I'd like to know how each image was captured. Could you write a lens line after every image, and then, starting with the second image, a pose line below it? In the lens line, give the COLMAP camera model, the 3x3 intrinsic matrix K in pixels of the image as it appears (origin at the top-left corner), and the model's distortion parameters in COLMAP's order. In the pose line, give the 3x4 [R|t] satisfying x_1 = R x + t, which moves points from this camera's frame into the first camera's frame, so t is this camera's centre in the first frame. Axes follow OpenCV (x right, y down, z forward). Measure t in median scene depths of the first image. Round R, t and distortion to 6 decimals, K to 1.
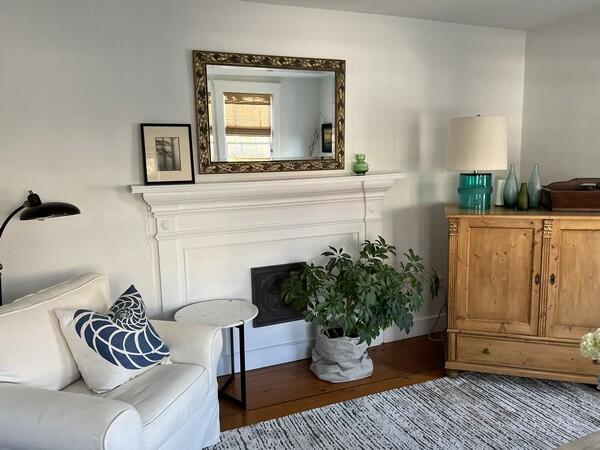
lens RADIAL K [[463.1, 0, 299.7], [0, 463.1, 227.1], [0, 0, 1]] dist [0.020863, 0.000060]
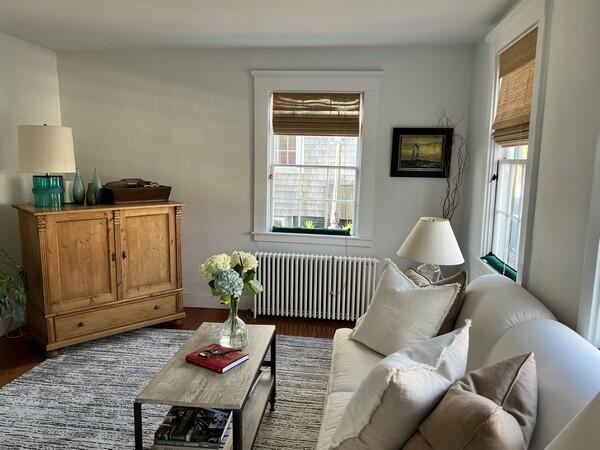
lens RADIAL K [[463.1, 0, 299.8], [0, 463.1, 225.3], [0, 0, 1]] dist [0.020863, 0.000060]
pose [[0.513660, -0.100200, 0.852123, -0.307123], [0.102798, 0.993190, 0.054822, 0.006316], [-0.851814, 0.059437, 0.520462, -0.117471]]
